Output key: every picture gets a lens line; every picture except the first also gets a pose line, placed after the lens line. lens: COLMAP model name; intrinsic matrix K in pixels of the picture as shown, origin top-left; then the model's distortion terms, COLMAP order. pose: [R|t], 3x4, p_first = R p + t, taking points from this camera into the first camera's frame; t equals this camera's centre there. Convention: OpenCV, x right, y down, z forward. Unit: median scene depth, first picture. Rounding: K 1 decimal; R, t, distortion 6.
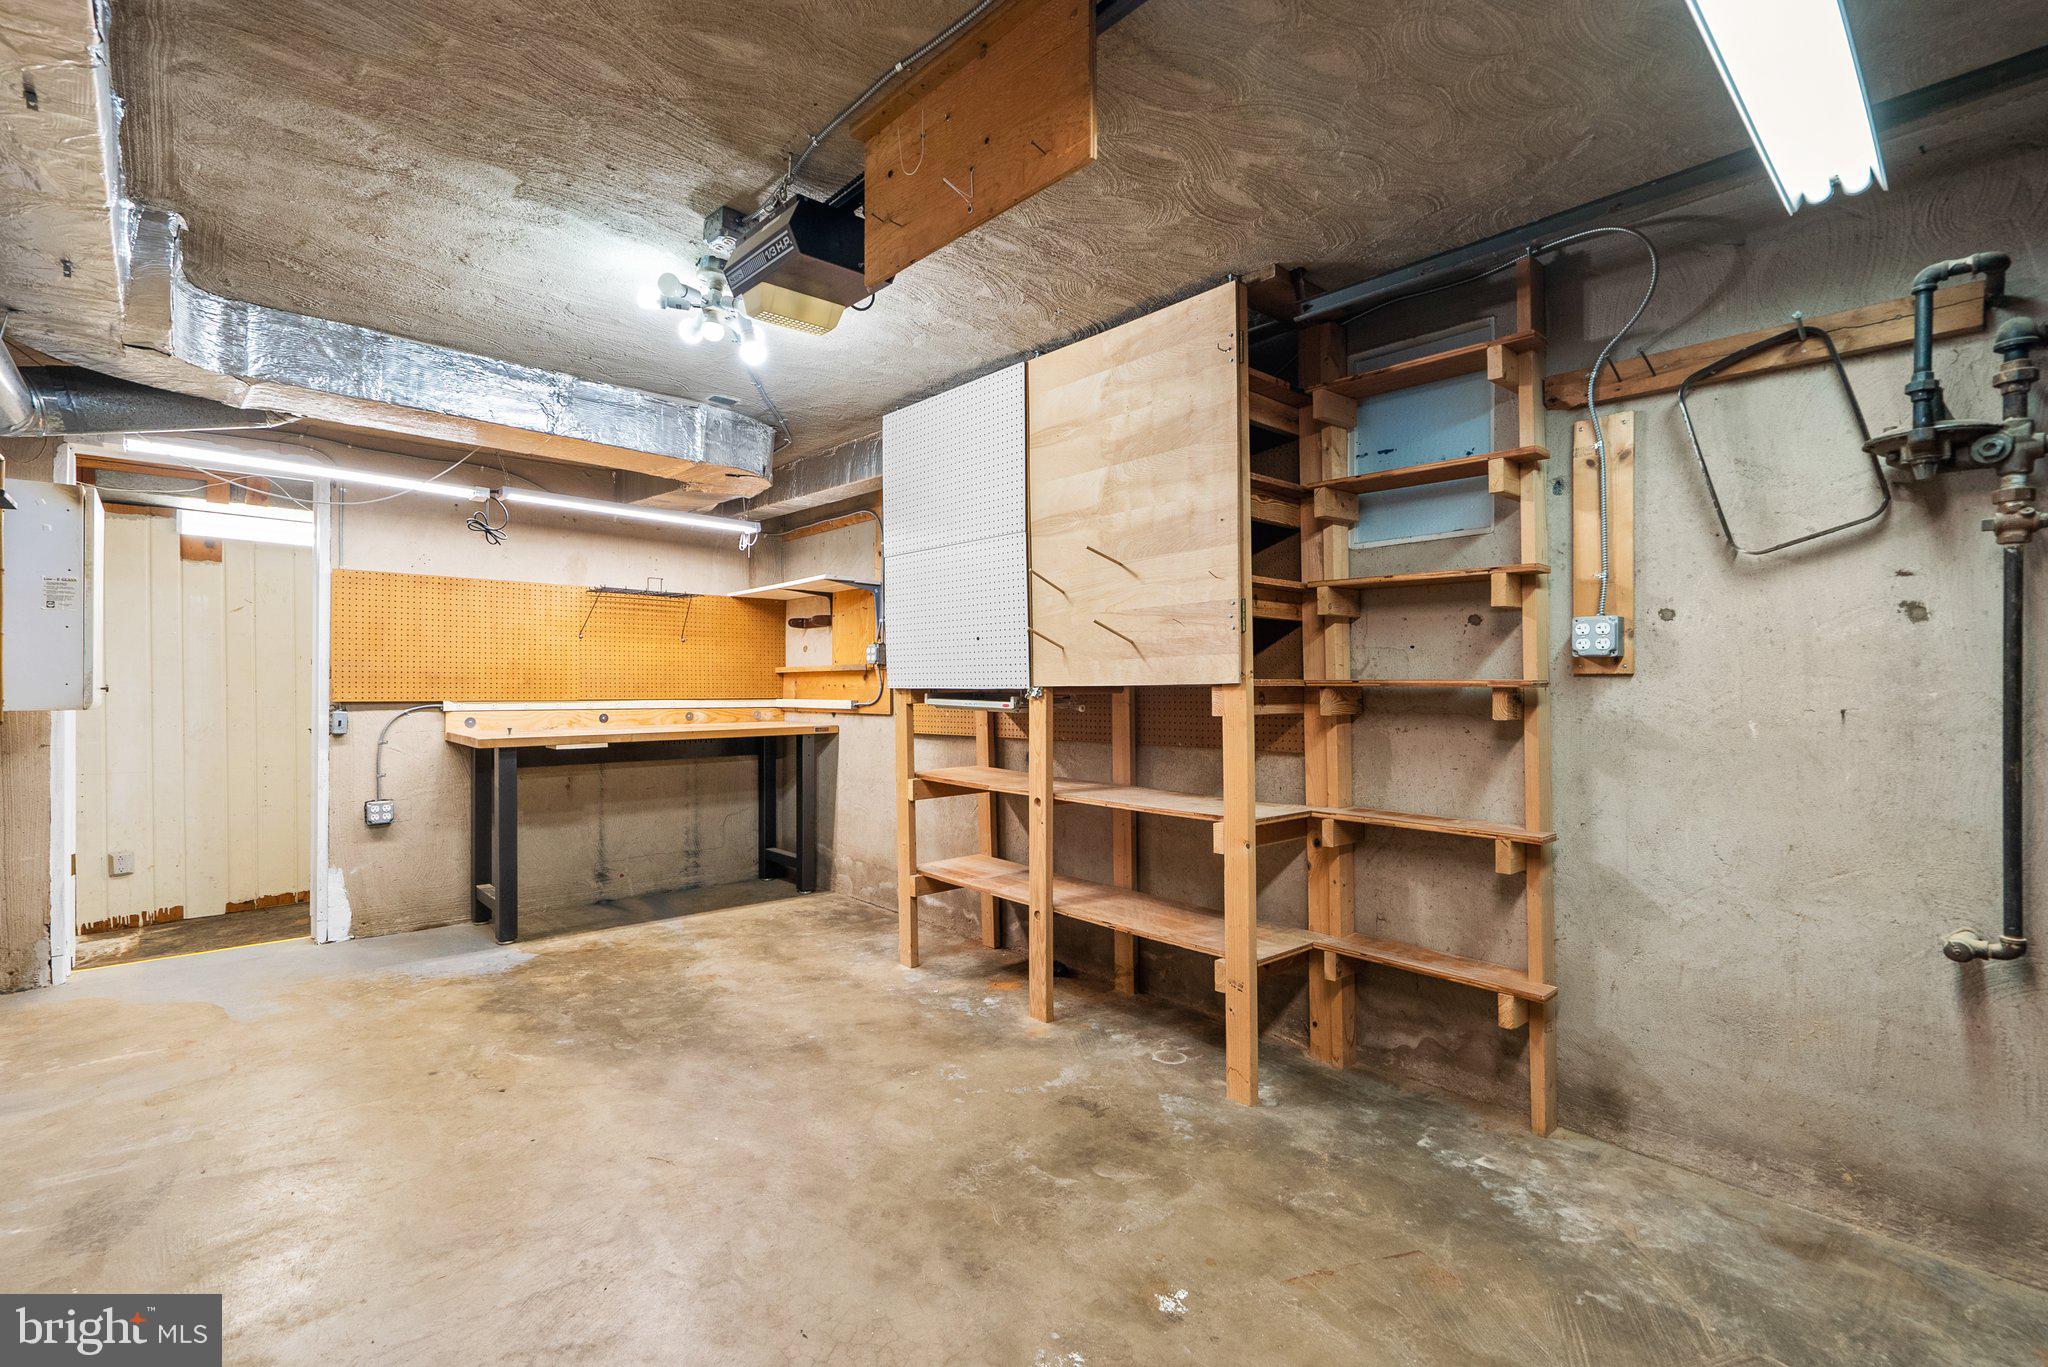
lens RADIAL K [[936.0, 0, 1022.4], [0, 936.0, 684.0], [0, 0, 1]] dist [-0.005042, 0.000303]
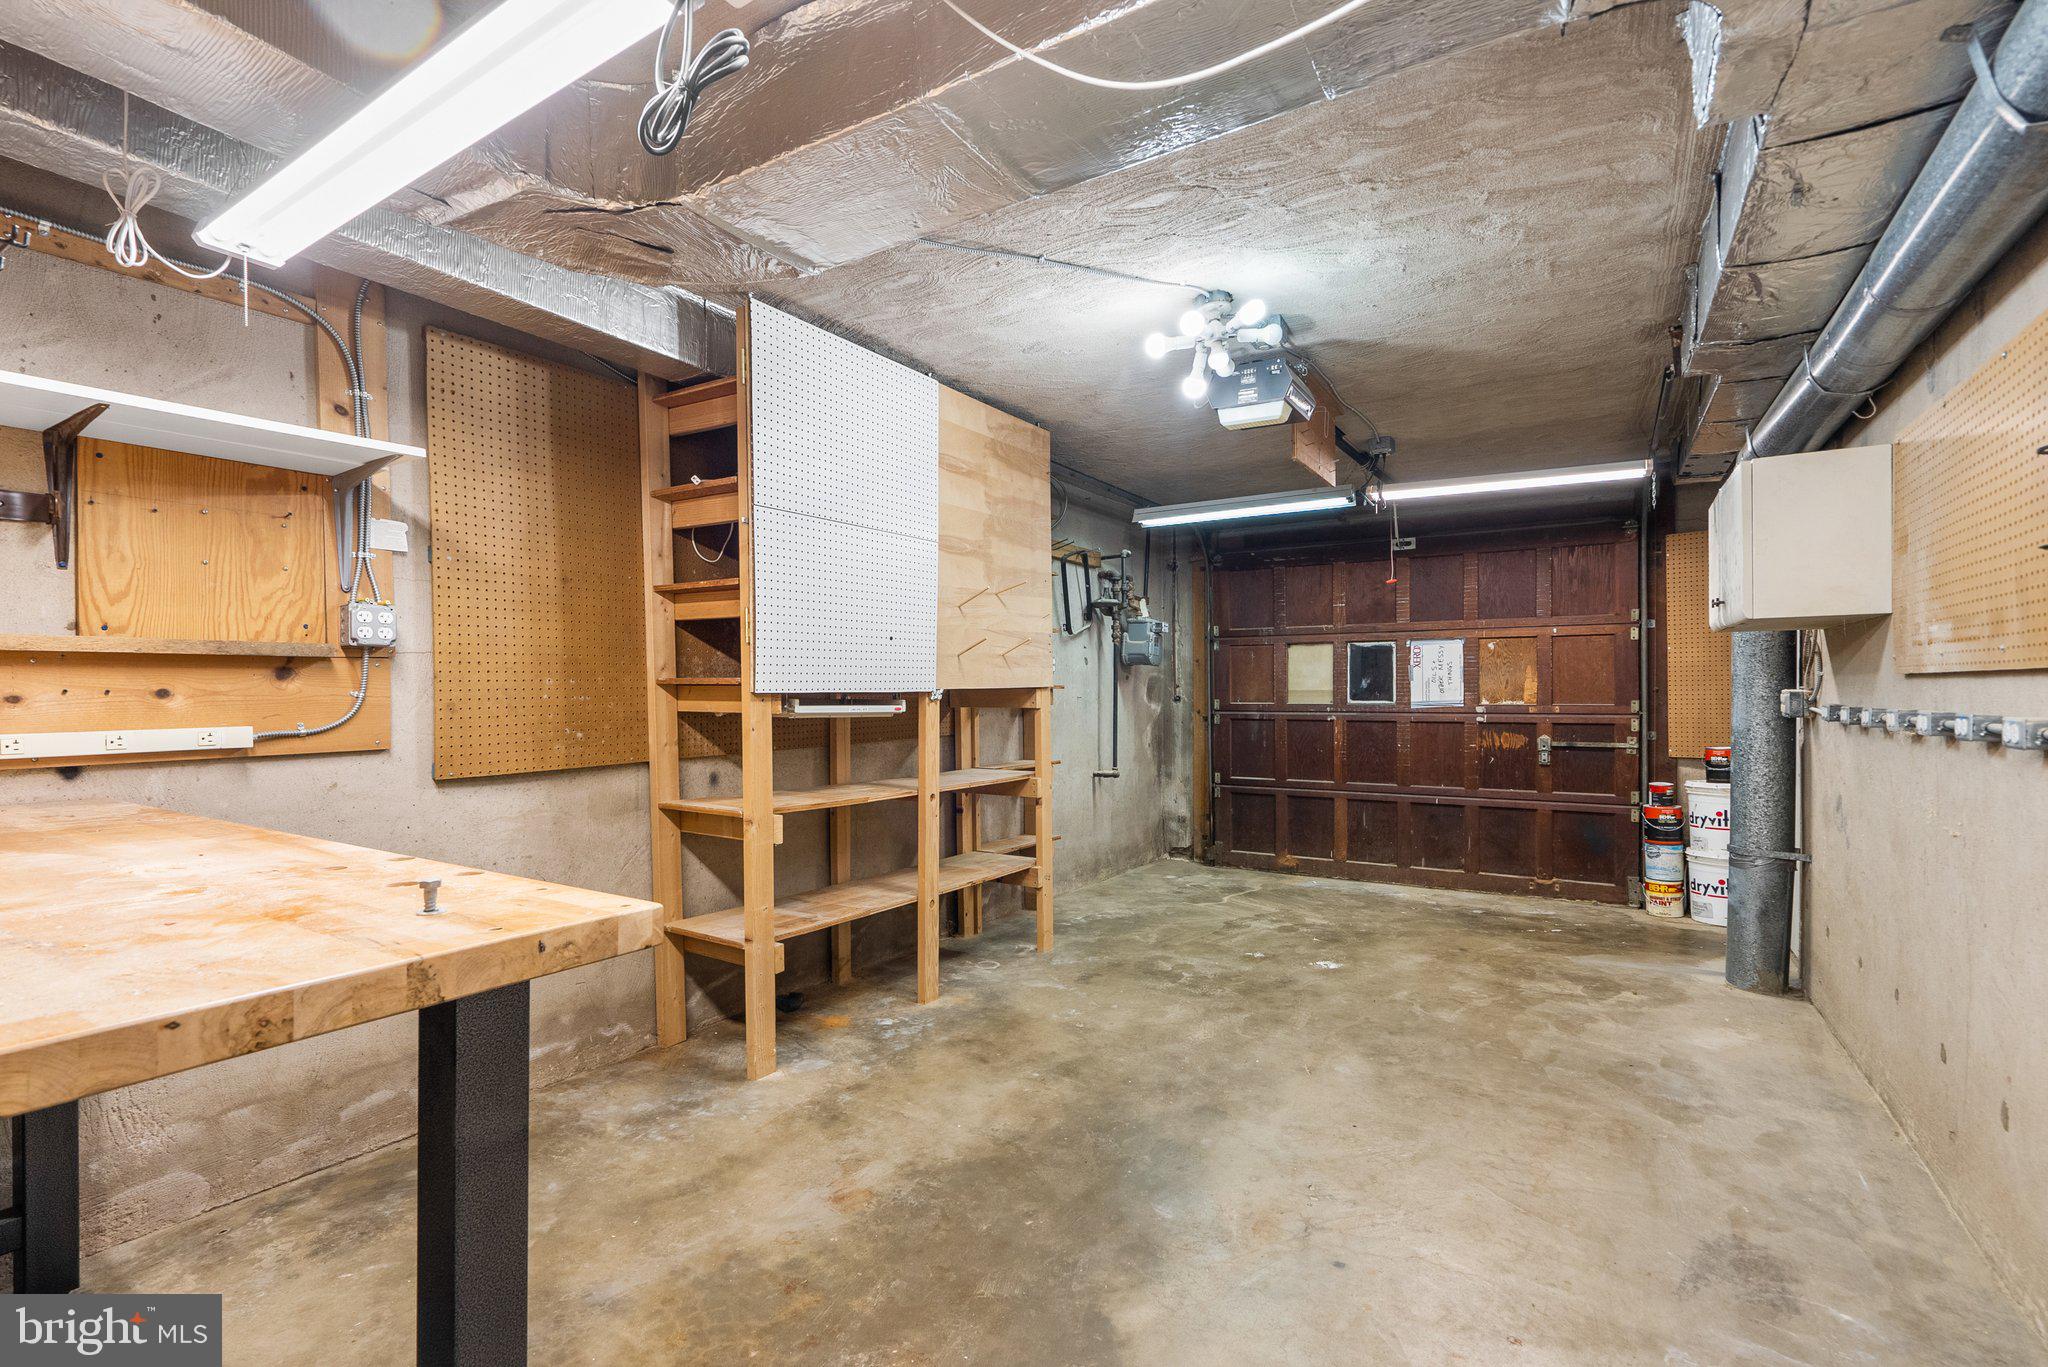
lens RADIAL K [[936.0, 0, 1018.4], [0, 936.0, 683.9], [0, 0, 1]] dist [-0.005042, 0.000303]
pose [[-0.266617, -0.001956, 0.963801, -1.034456], [-0.000924, 0.999998, 0.001774, -0.005148], [-0.963802, -0.000417, -0.266618, 1.186120]]
